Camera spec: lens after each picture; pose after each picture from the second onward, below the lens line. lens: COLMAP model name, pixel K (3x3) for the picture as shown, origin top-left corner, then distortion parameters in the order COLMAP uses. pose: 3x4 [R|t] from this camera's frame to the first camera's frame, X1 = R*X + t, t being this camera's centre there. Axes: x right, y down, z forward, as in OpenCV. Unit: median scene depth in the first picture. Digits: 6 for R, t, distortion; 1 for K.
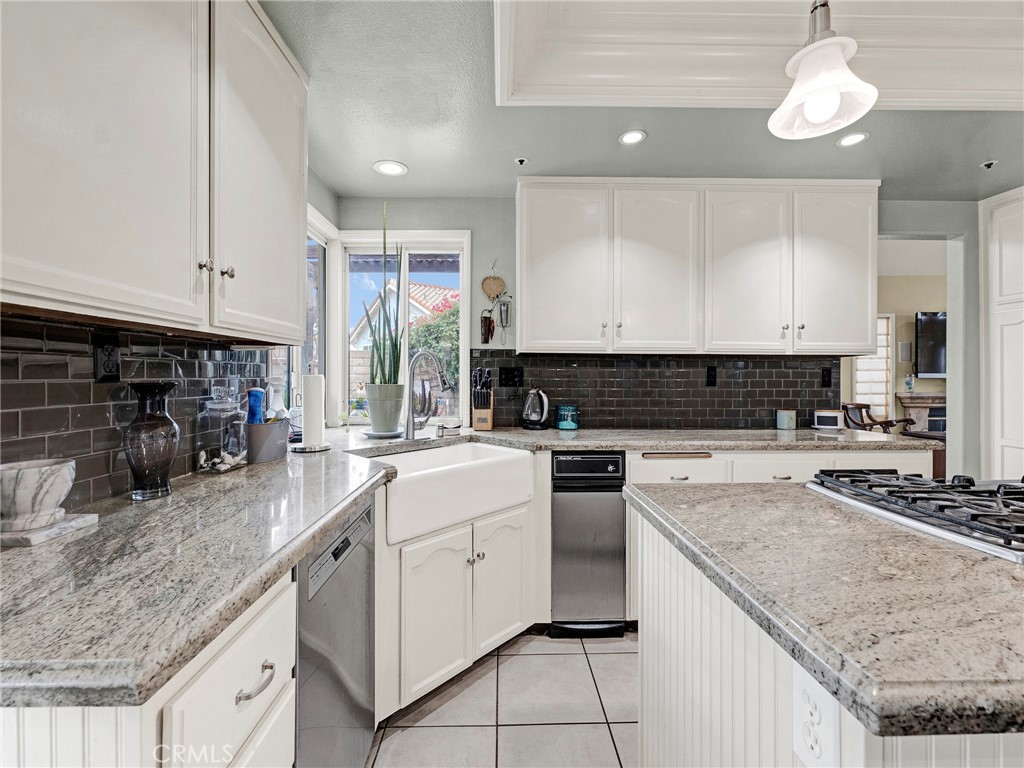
lens RADIAL K [[437.0, 0, 509.2], [0, 437.0, 376.8], [0, 0, 1]] dist [0.000066, -0.000285]
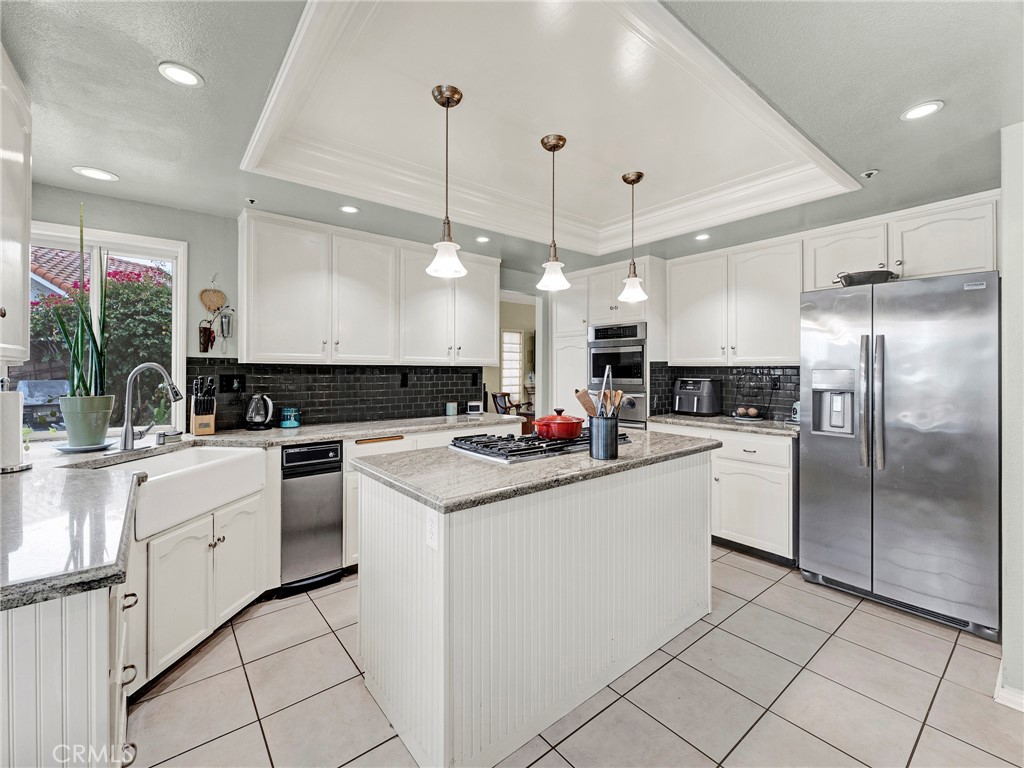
lens RADIAL K [[437.0, 0, 504.2], [0, 437.0, 365.2], [0, 0, 1]] dist [0.000066, -0.000285]
pose [[0.797136, 0.005598, 0.603774, -0.132460], [-0.001724, 0.999974, -0.006997, -0.045220], [-0.603798, 0.004537, 0.797125, -0.323196]]
